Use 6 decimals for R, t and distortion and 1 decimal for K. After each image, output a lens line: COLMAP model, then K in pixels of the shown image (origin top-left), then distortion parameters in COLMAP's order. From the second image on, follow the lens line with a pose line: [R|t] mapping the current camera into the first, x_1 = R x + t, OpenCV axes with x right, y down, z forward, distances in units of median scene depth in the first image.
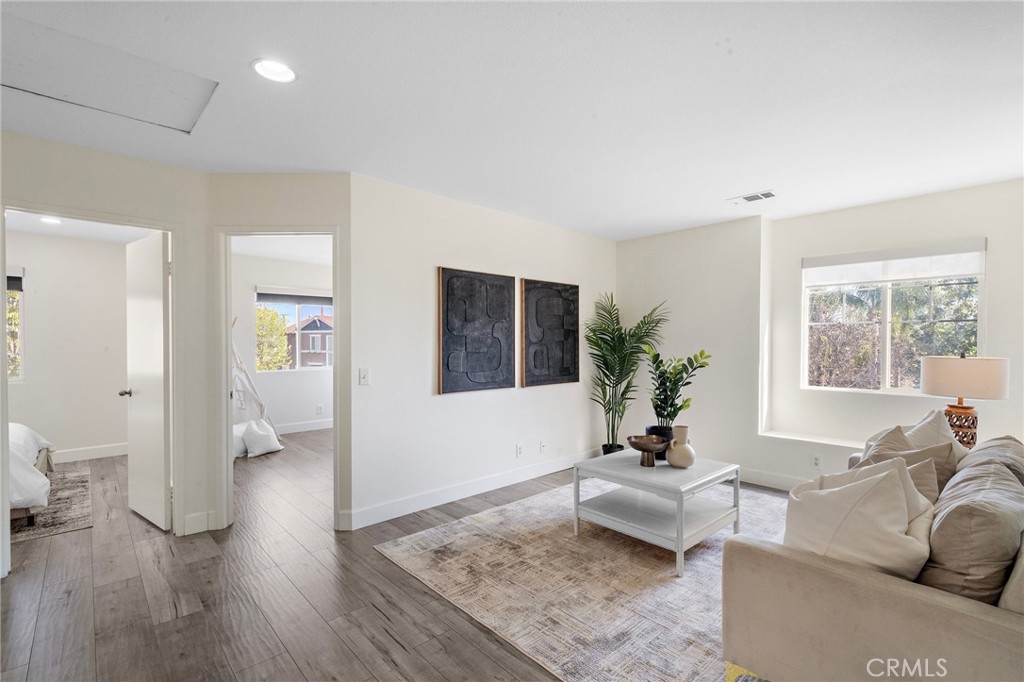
lens RADIAL K [[464.5, 0, 512.2], [0, 464.5, 342.8], [0, 0, 1]] dist [-0.002319, -0.000143]
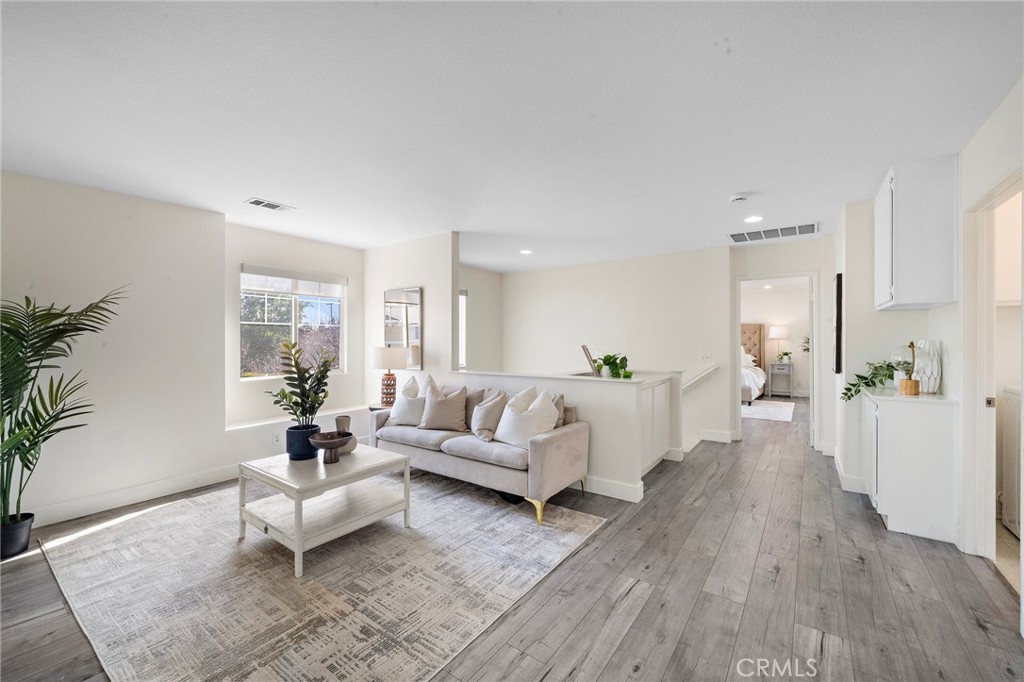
lens RADIAL K [[409.5, 0, 513.9], [0, 409.5, 338.6], [0, 0, 1]] dist [-0.000093, -0.000080]
pose [[-0.188179, -0.004391, 0.982125, -0.691745], [0.005910, 0.999967, 0.005604, -0.006352], [-0.982117, 0.006859, -0.188147, 0.827181]]
